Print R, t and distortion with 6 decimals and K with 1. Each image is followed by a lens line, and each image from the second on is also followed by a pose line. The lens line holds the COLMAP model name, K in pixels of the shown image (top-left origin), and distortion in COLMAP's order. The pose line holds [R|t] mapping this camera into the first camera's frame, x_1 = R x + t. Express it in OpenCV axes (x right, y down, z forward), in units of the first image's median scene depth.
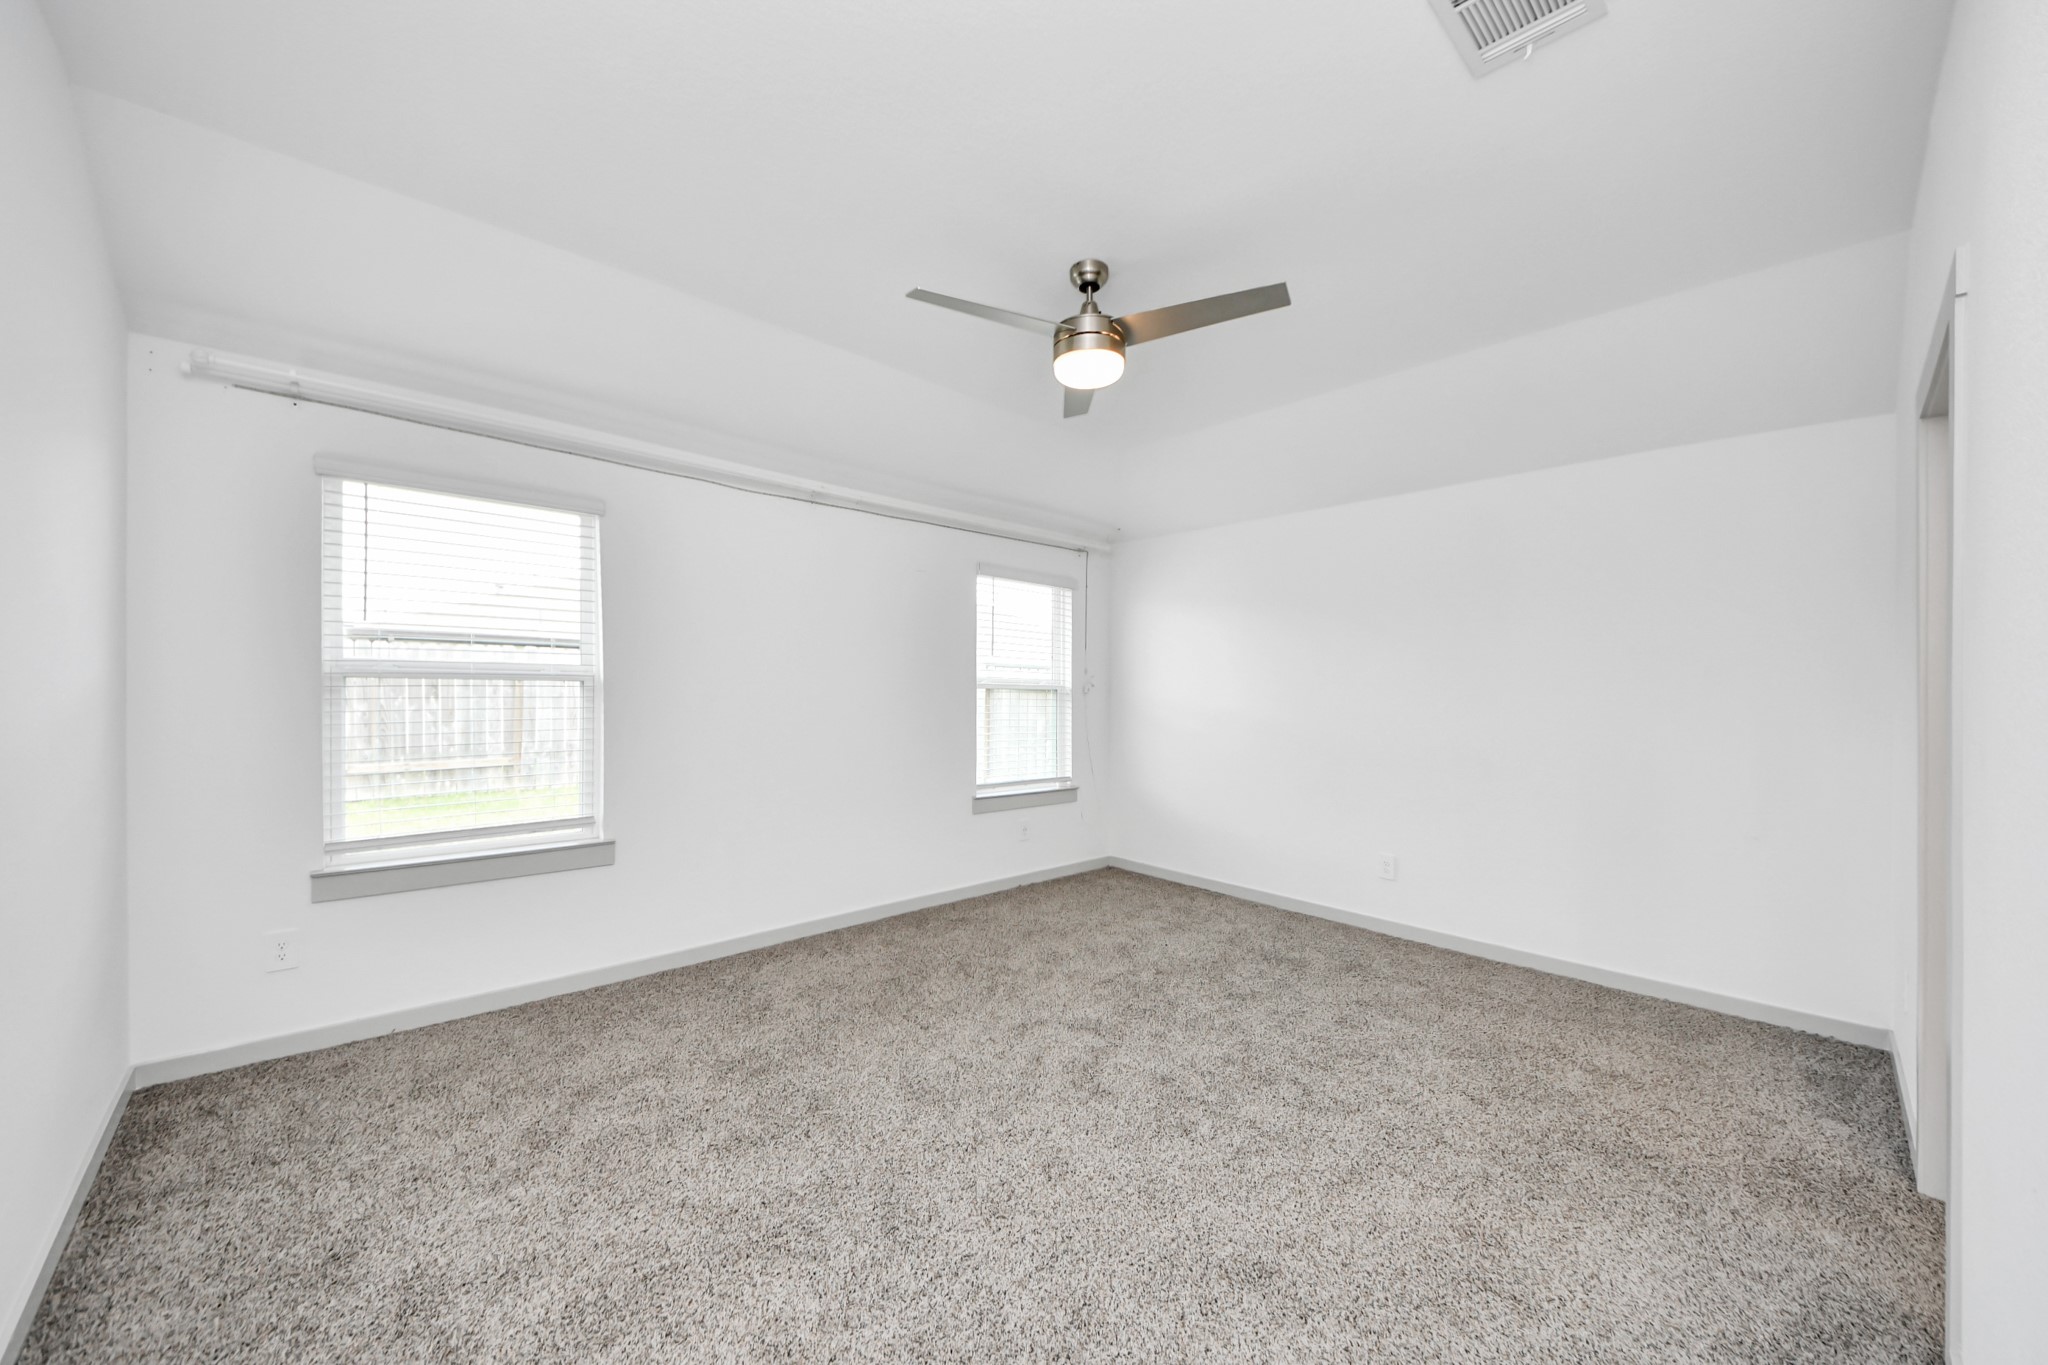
lens RADIAL K [[793.8, 0, 1033.1], [0, 793.8, 686.8], [0, 0, 1]] dist [0.004930, -0.001408]
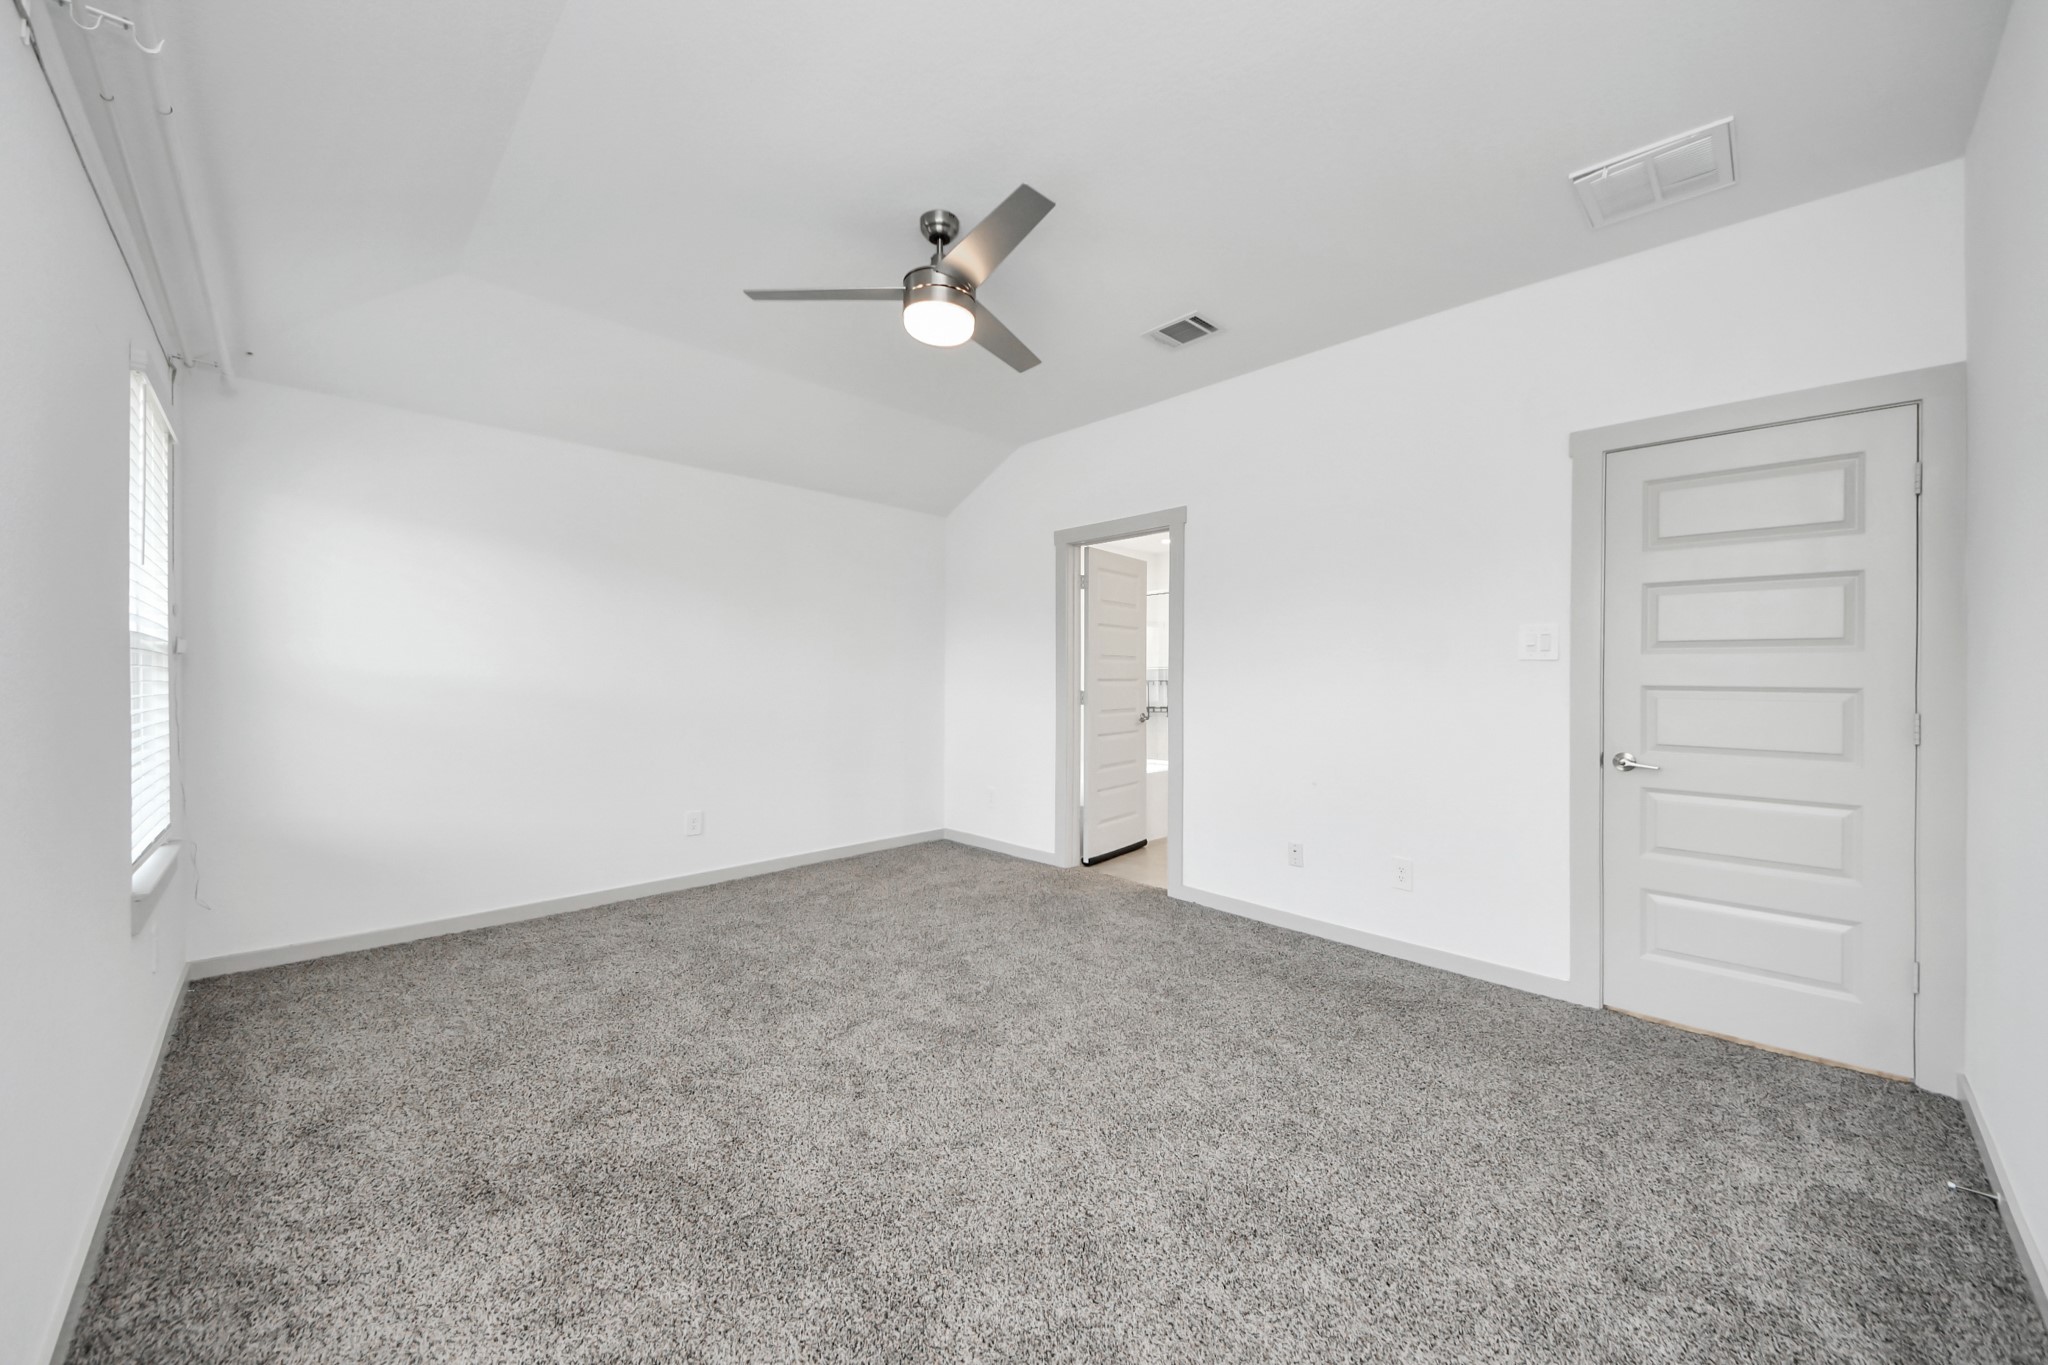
lens RADIAL K [[793.8, 0, 1024.7], [0, 793.8, 663.6], [0, 0, 1]] dist [0.004930, -0.001408]
pose [[-0.036188, -0.015679, 0.999222, -0.665017], [0.000370, 0.999877, 0.015702, 0.000642], [-0.999345, 0.000938, -0.036178, 0.657677]]
